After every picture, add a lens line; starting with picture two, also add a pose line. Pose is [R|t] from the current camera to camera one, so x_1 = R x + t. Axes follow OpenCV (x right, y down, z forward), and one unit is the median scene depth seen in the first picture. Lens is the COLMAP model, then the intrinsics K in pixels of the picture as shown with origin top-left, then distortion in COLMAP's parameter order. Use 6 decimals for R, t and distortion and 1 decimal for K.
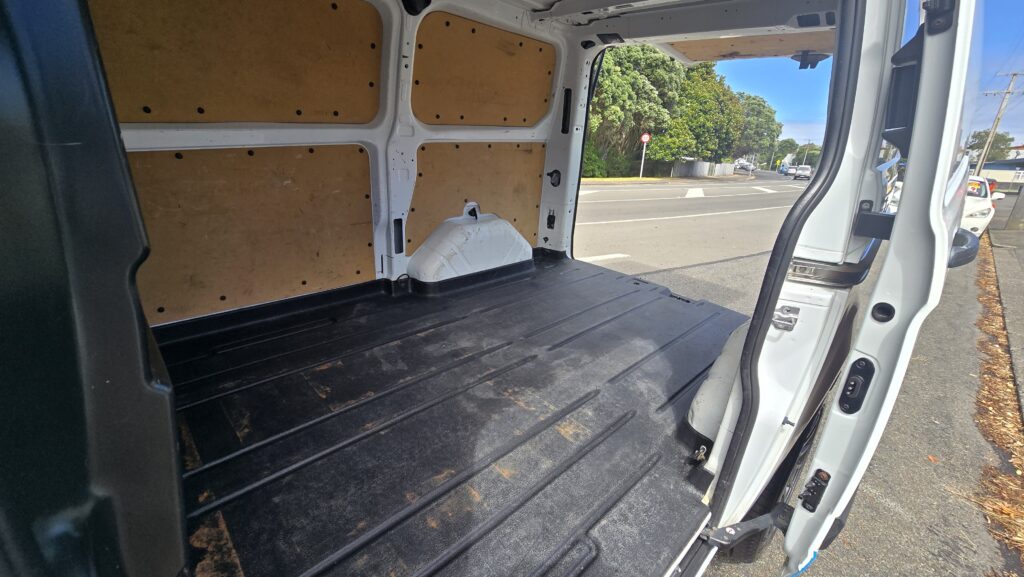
lens RADIAL K [[414.5, 0, 516.4], [0, 414.5, 287.5], [0, 0, 1]] dist [-0.000601, -0.000056]
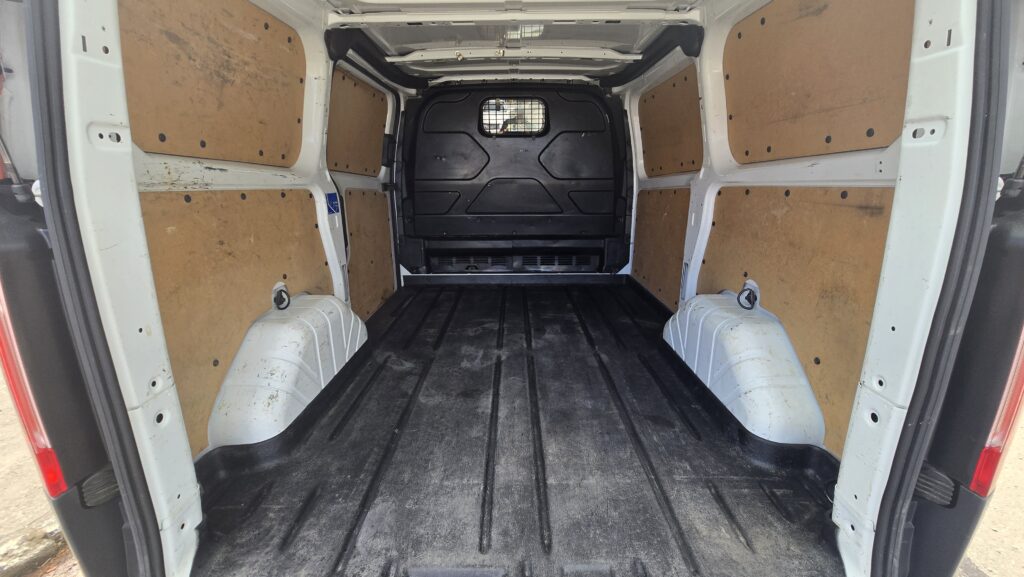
lens RADIAL K [[414.5, 0, 516.4], [0, 414.5, 287.5], [0, 0, 1]] dist [-0.000601, -0.000056]
pose [[-0.696490, 0.122588, -0.707018, 0.449264], [-0.302270, 0.843492, 0.444020, -0.284053], [0.650796, 0.522965, -0.550429, 0.867725]]
